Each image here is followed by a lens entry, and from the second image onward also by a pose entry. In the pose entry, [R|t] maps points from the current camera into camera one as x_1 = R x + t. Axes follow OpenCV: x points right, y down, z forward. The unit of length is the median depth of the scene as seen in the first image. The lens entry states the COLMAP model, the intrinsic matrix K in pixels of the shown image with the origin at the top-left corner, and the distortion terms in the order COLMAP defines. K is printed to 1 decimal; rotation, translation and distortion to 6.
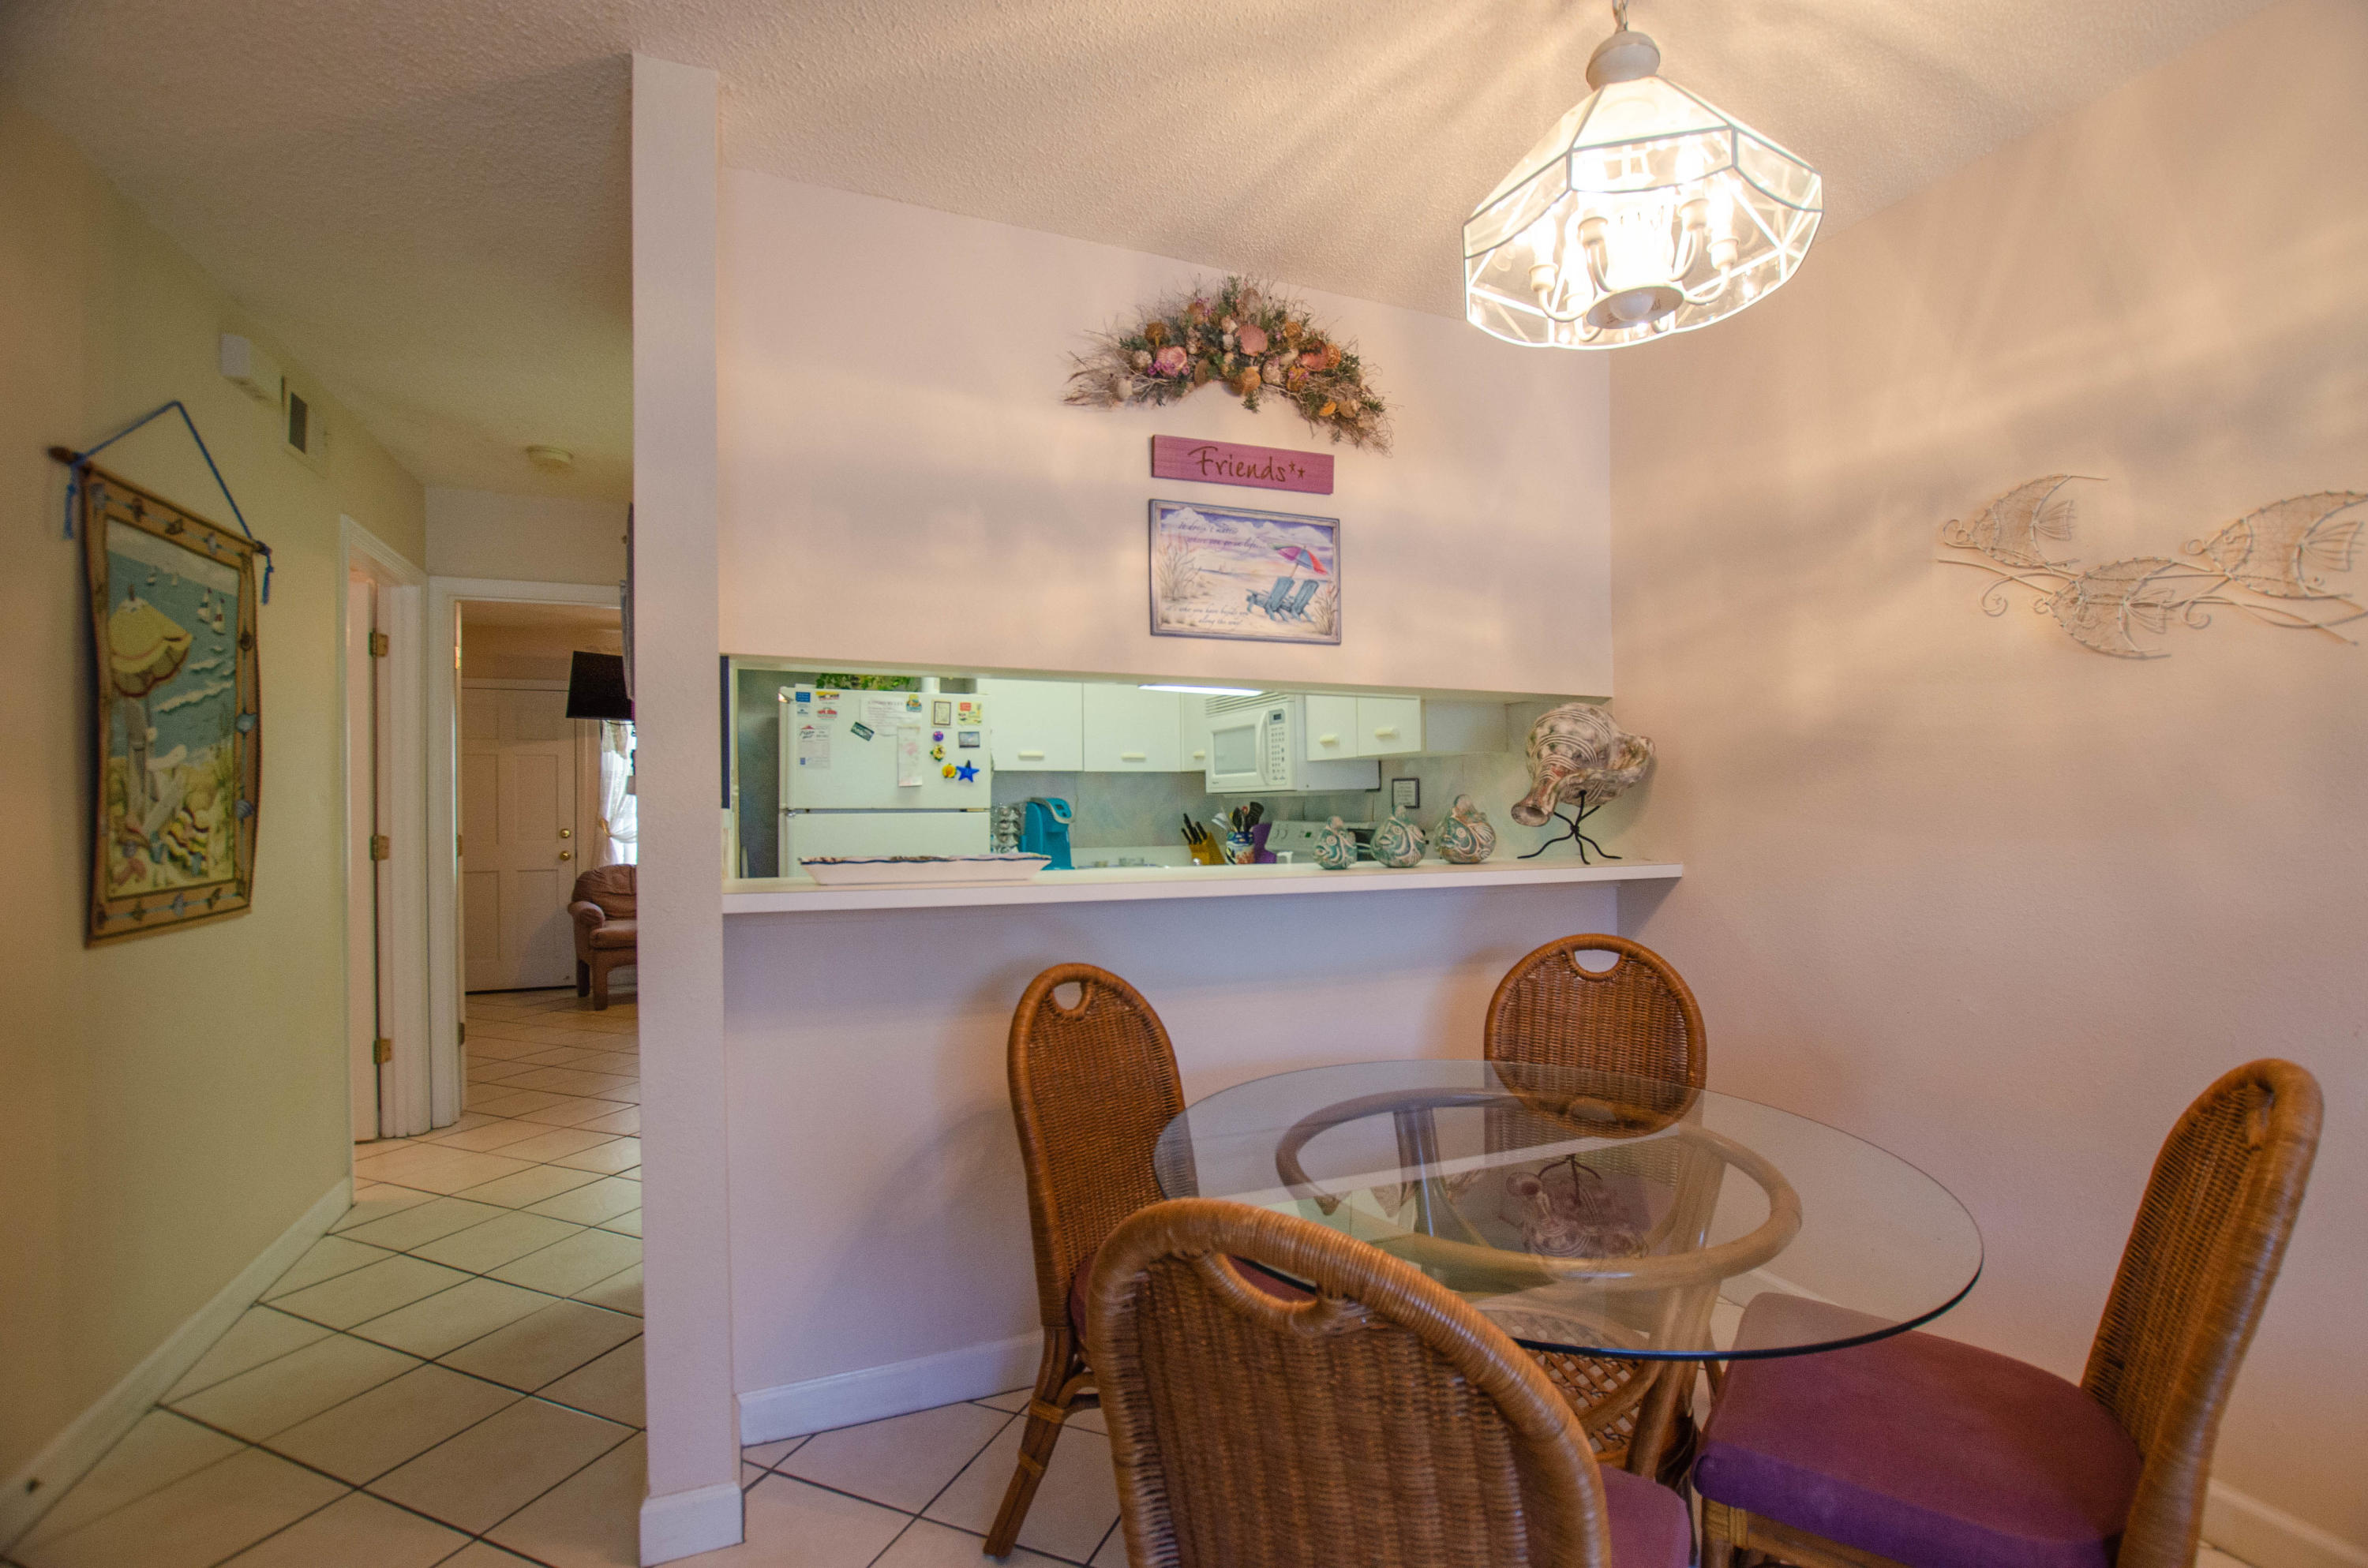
lens RADIAL K [[1038.8, 0, 1207.7], [0, 1038.8, 795.3], [0, 0, 1]] dist [-0.034906, 0.005517]
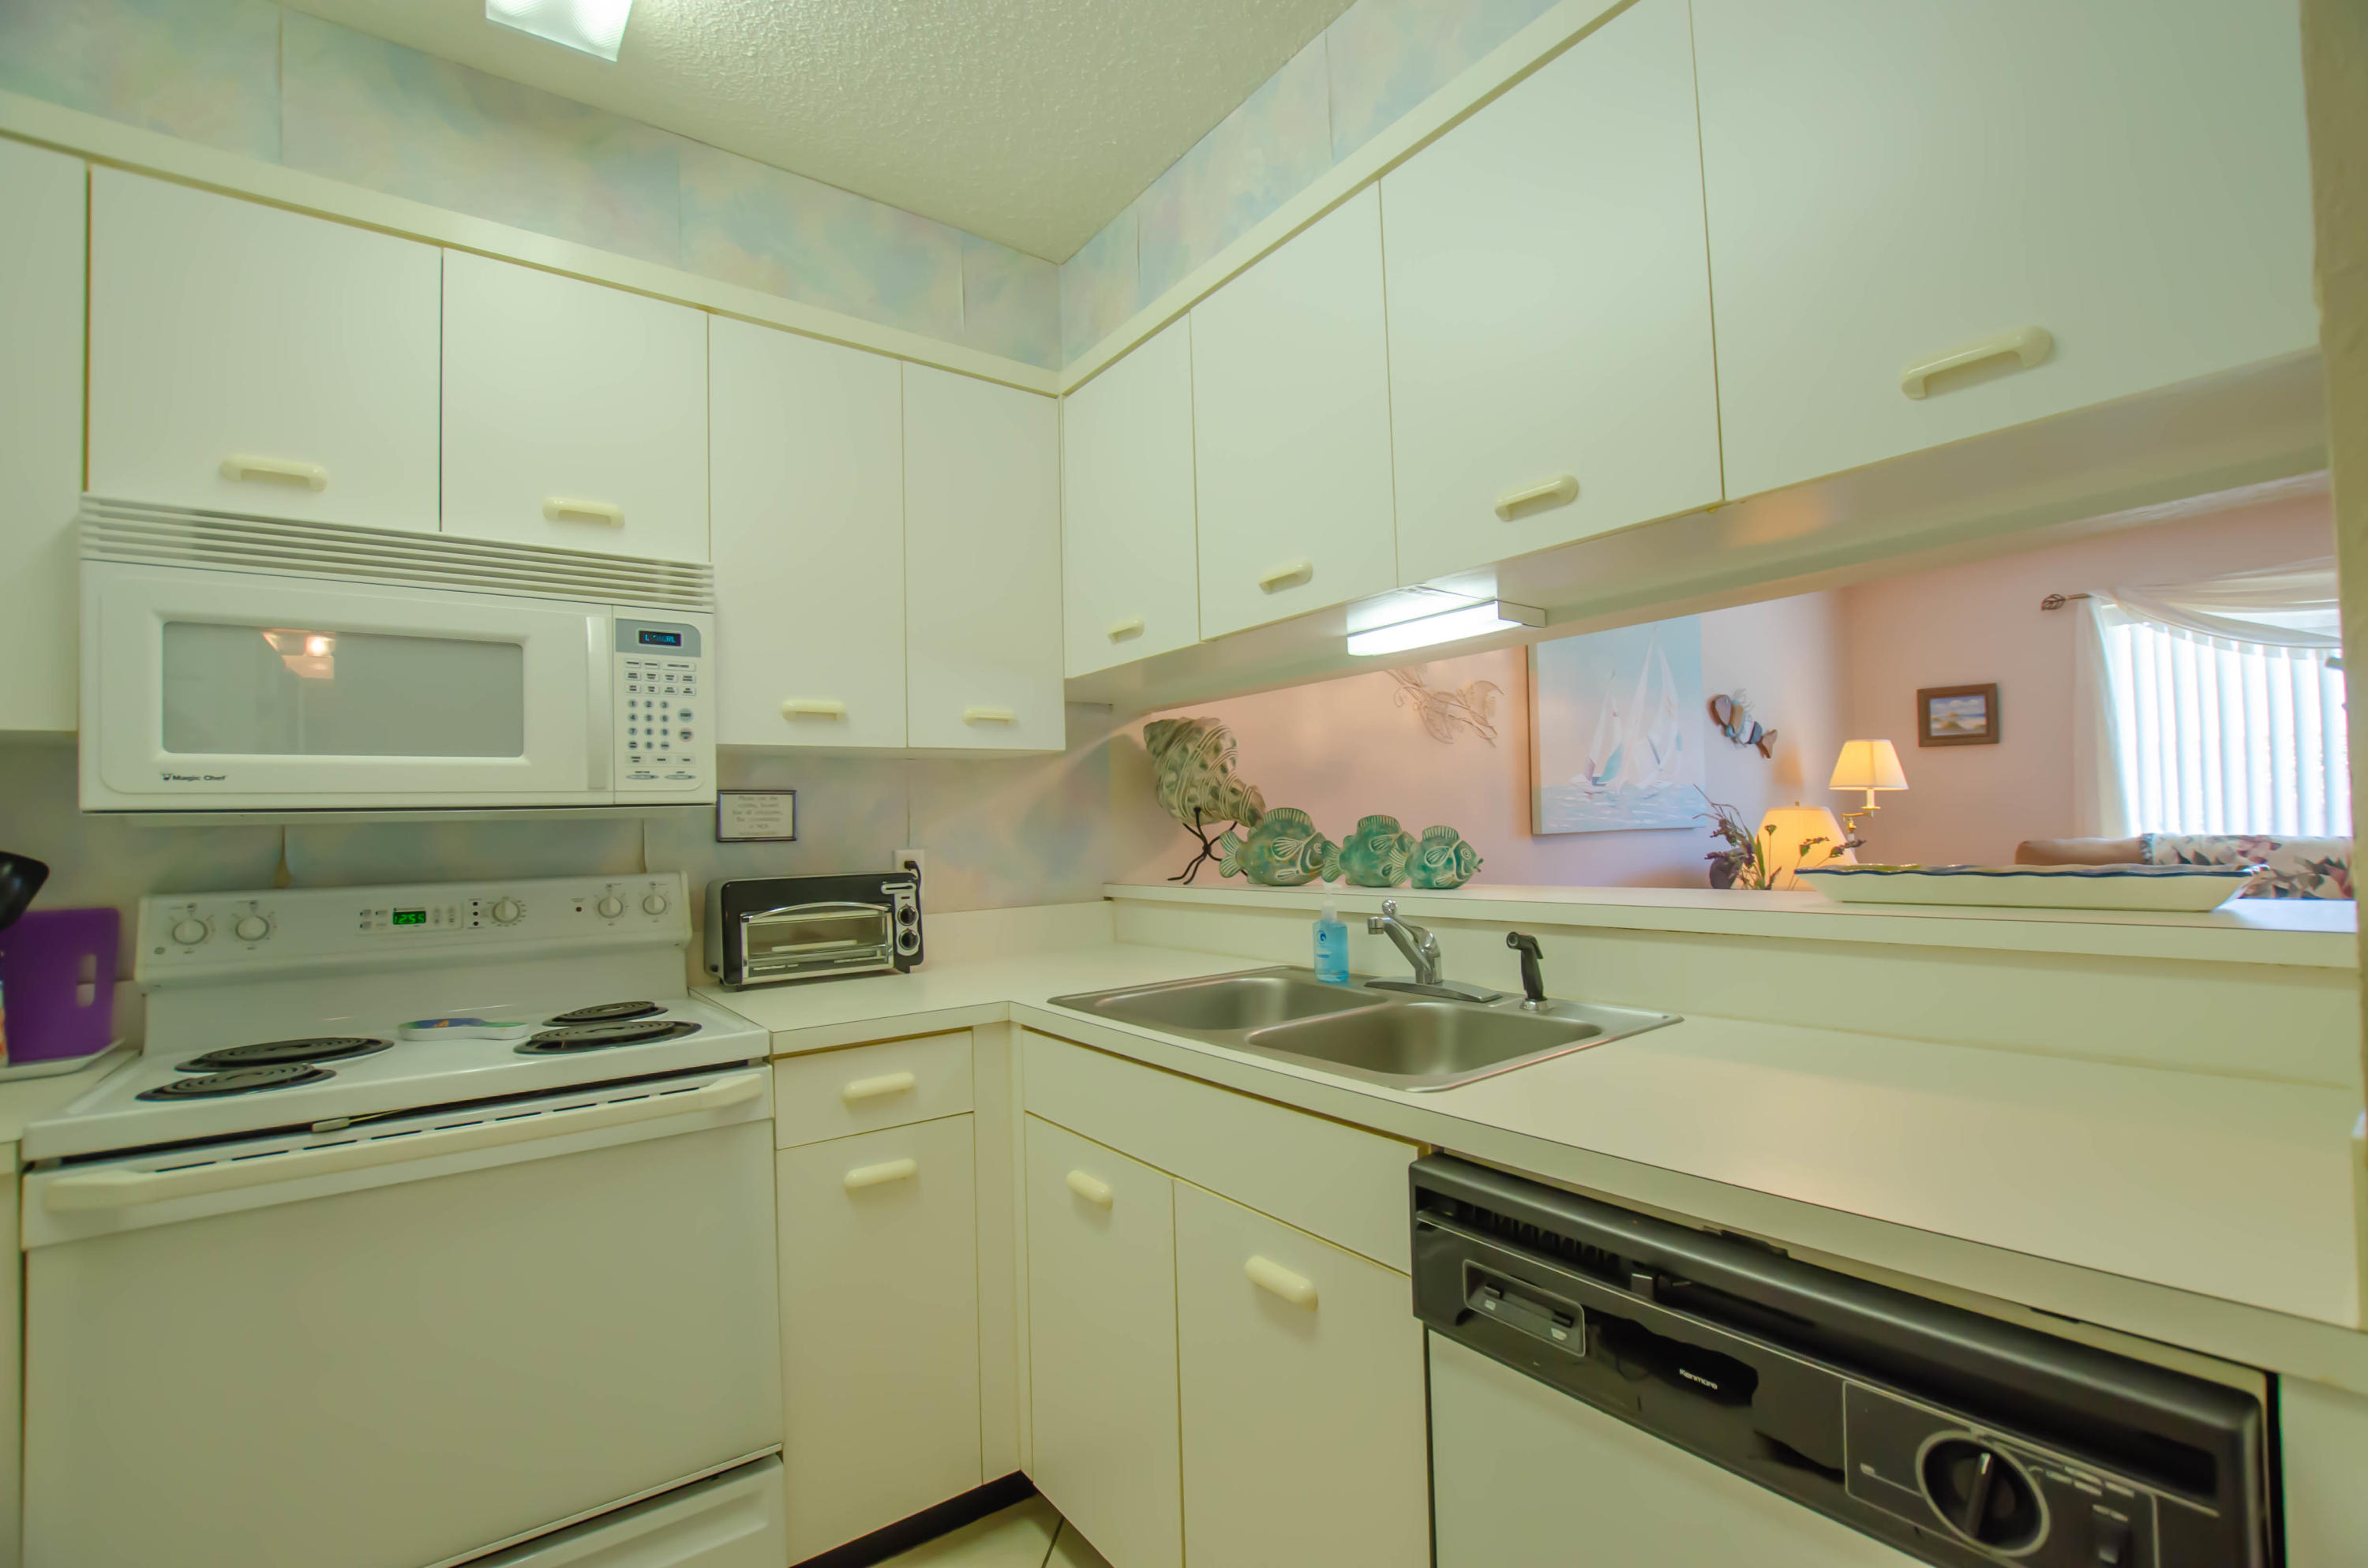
lens RADIAL K [[1038.8, 0, 1207.7], [0, 1038.8, 795.3], [0, 0, 1]] dist [-0.034906, 0.005517]
pose [[-0.248397, 0.042031, 0.967746, -0.593787], [0.024639, 0.999009, -0.037064, 0.019807], [-0.968345, 0.014638, -0.249186, 1.264646]]
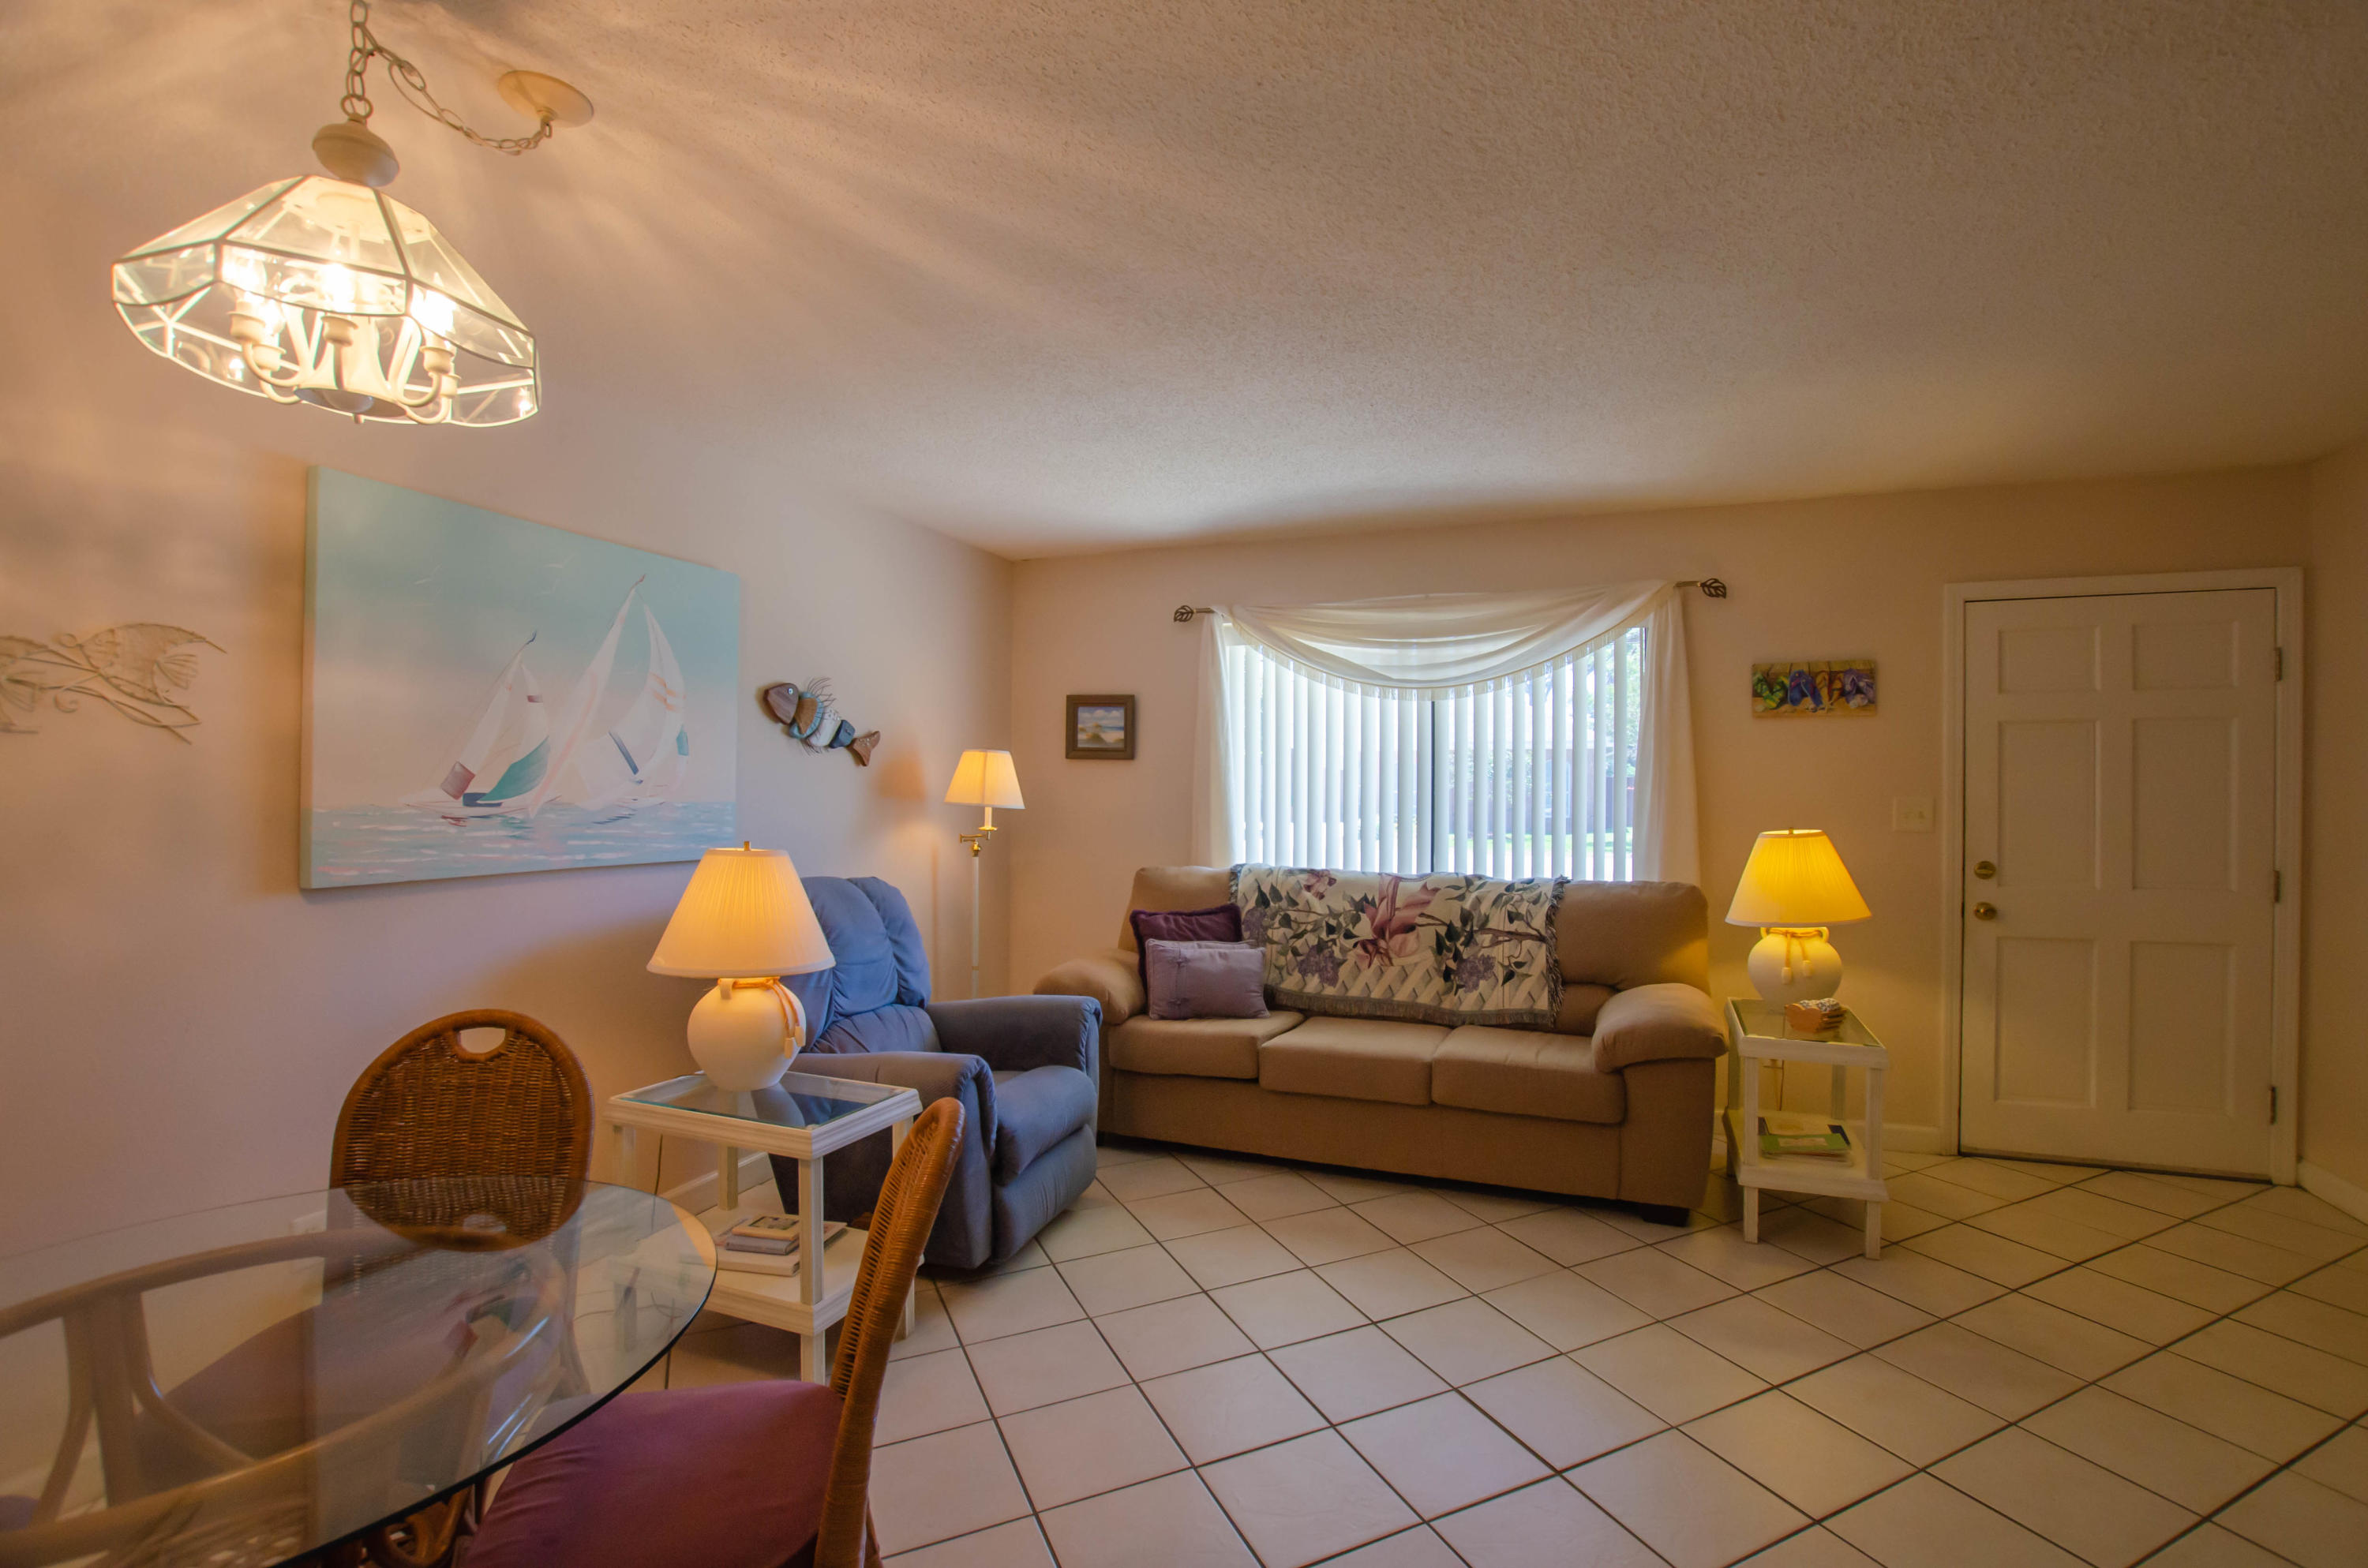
lens RADIAL K [[1038.8, 0, 1207.7], [0, 1038.8, 795.3], [0, 0, 1]] dist [-0.034906, 0.005517]
pose [[-0.729005, 0.000198, 0.684508, -0.451525], [-0.002972, 0.999990, -0.003454, -0.044237], [-0.684502, -0.004553, -0.728997, 0.582815]]
